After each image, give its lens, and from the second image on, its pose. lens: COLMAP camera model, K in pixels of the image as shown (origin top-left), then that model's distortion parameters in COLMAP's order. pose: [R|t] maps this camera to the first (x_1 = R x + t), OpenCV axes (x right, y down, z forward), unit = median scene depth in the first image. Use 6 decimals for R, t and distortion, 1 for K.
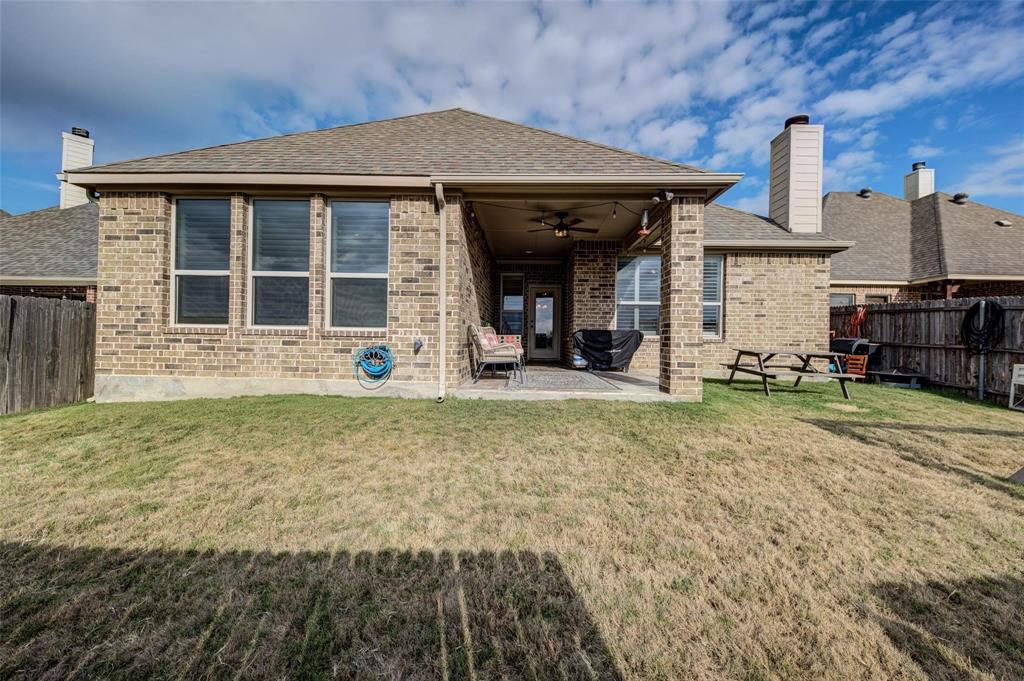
lens RADIAL K [[343.1, 0, 512.0], [0, 343.1, 340.5], [0, 0, 1]] dist [-0.000314, -0.000009]
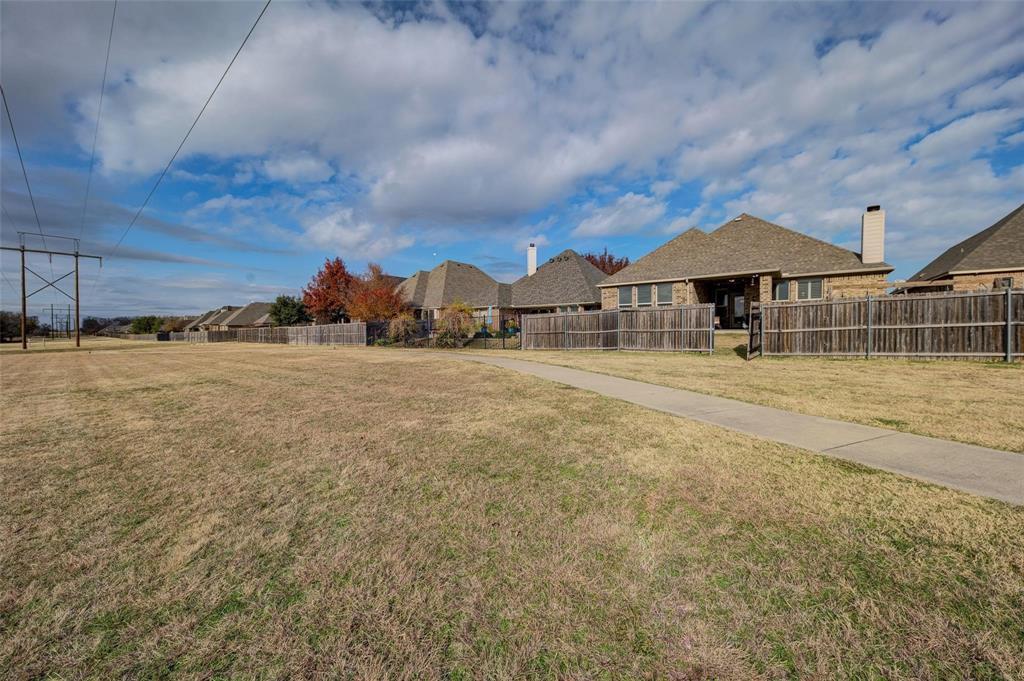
lens RADIAL K [[343.1, 0, 512.0], [0, 343.1, 340.5], [0, 0, 1]] dist [-0.000314, -0.000009]
pose [[0.816258, -0.001488, -0.577685, 0.413879], [0.018249, 0.999564, 0.023211, 0.125728], [0.577399, -0.029489, 0.815929, -3.321165]]
